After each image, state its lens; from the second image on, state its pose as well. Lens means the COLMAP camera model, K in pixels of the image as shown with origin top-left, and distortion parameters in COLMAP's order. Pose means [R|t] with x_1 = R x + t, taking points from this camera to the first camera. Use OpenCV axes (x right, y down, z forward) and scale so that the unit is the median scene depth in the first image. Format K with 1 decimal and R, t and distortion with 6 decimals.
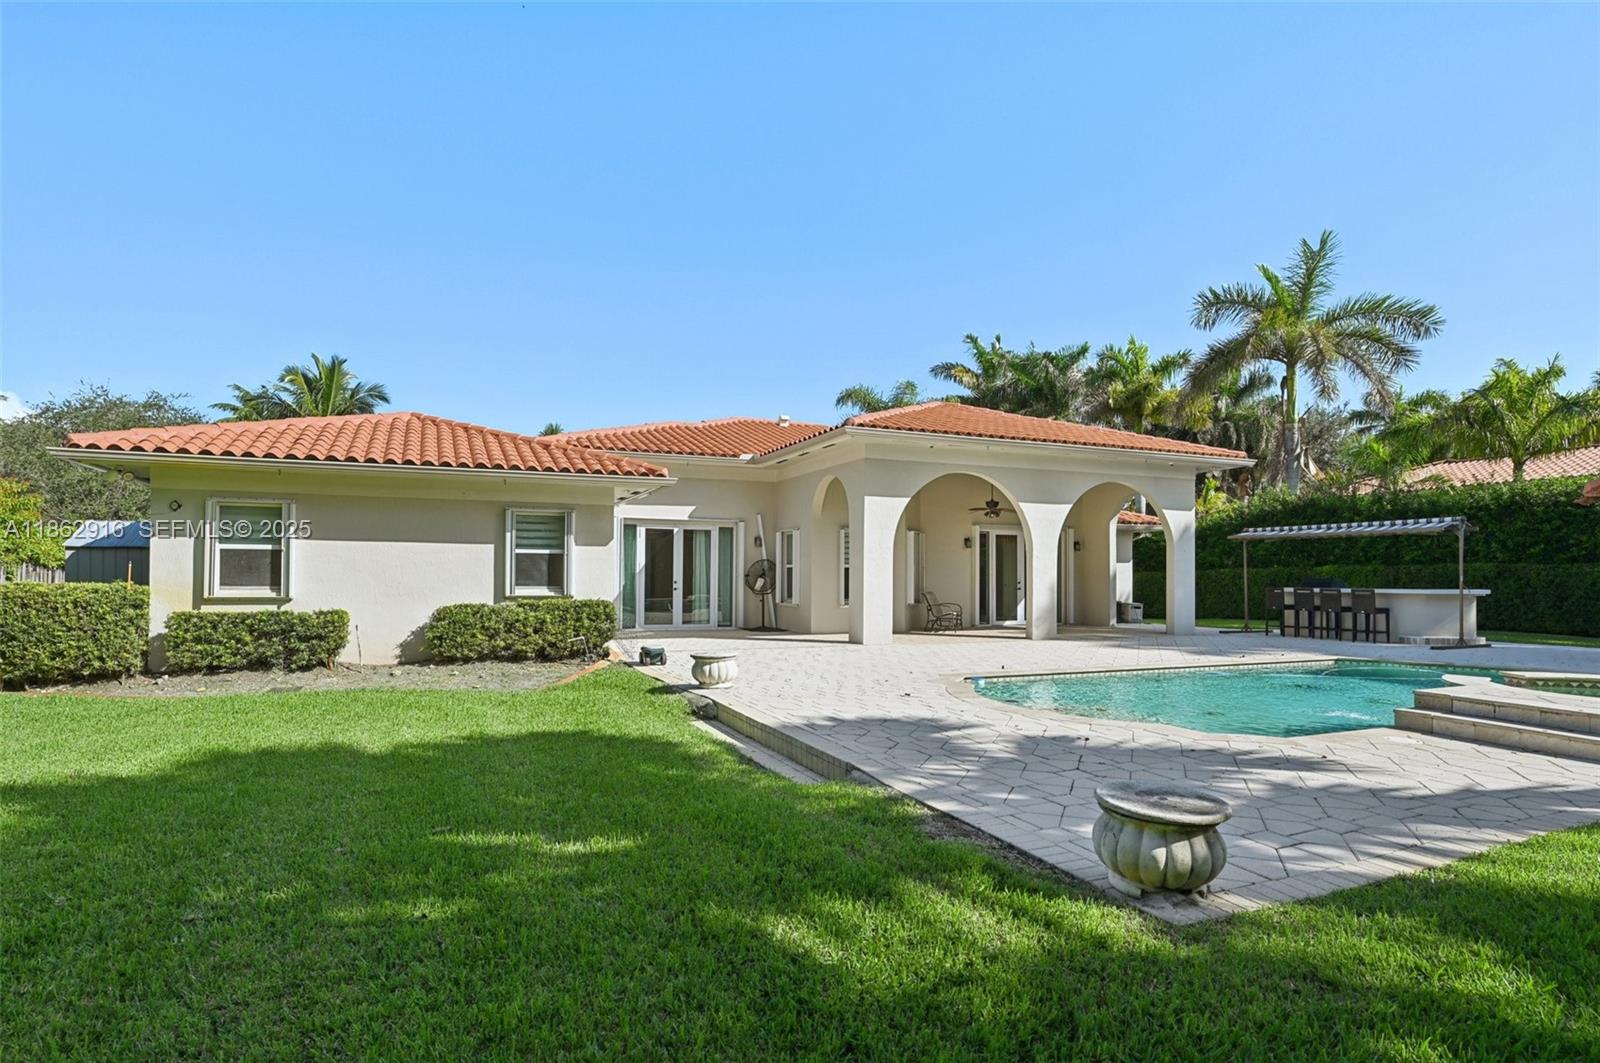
lens RADIAL K [[853.7, 0, 751.6], [0, 853.7, 563.2], [0, 0, 1]] dist [-0.006718, 0.000840]
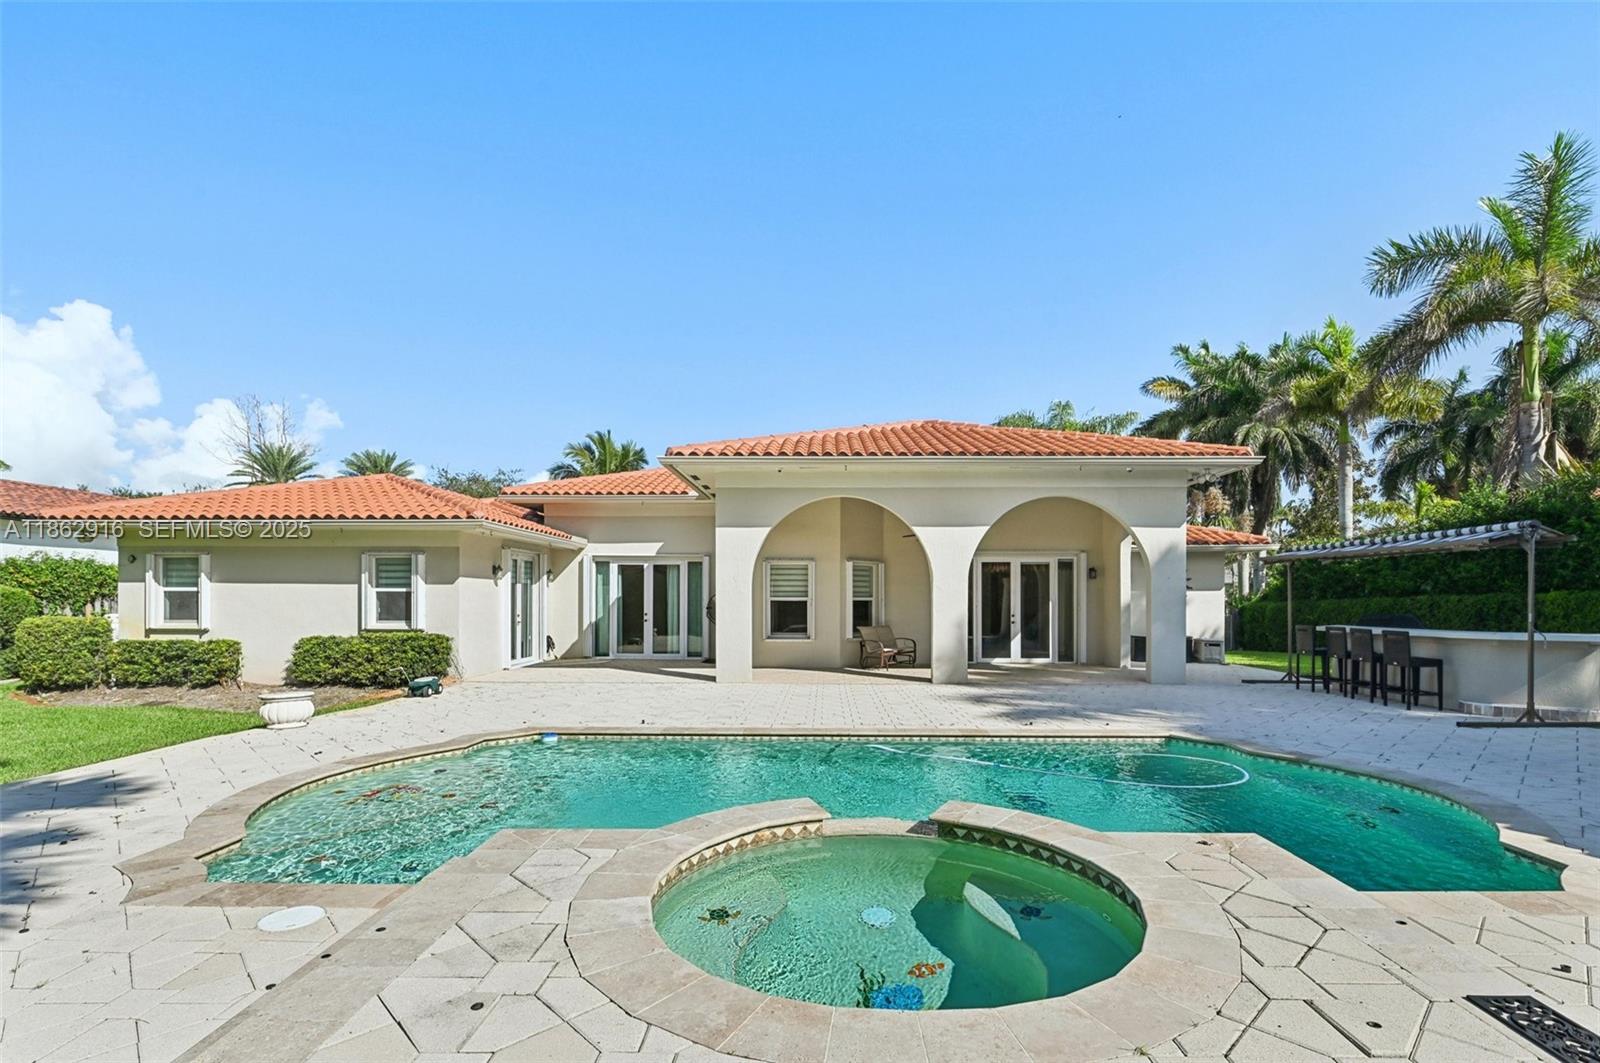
lens RADIAL K [[732.1, 0, 784.6], [0, 732.1, 603.5], [0, 0, 1]] dist [-0.003252, -0.000541]
pose [[0.919610, -0.001495, -0.392829, 0.436254], [0.009023, 0.999809, 0.017318, -0.005495], [0.392728, -0.019470, 0.919448, 0.225739]]
